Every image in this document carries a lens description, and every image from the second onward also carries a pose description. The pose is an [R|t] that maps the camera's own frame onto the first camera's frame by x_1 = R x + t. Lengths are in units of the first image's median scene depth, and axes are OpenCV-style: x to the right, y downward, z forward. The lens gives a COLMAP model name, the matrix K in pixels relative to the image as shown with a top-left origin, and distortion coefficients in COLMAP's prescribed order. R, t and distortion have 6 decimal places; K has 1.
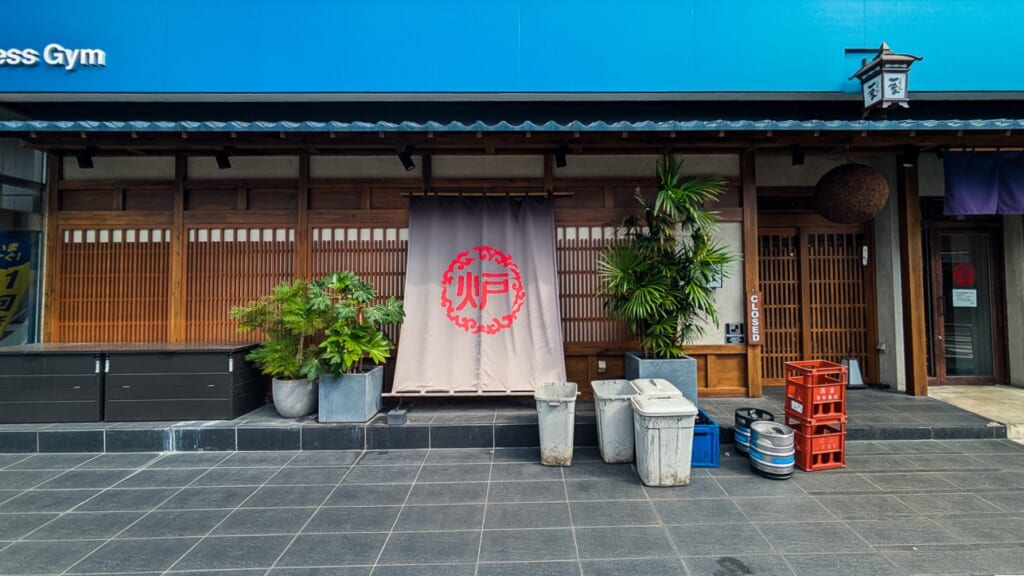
lens RADIAL K [[419.9, 0, 510.8], [0, 419.9, 332.3], [0, 0, 1]] dist [0.000963, -0.000023]
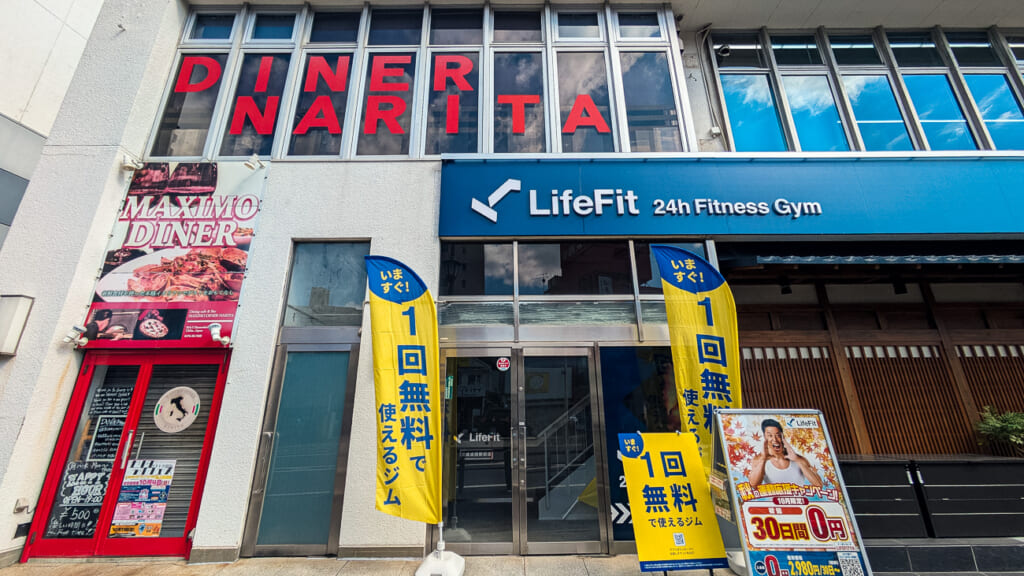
lens RADIAL K [[419.9, 0, 514.2], [0, 419.9, 335.5], [0, 0, 1]] dist [0.000963, -0.000023]
pose [[0.999685, -0.006216, 0.024295, -1.779964], [0.012730, 0.960489, -0.278027, 0.020420], [-0.021607, 0.278249, 0.960266, -0.036824]]
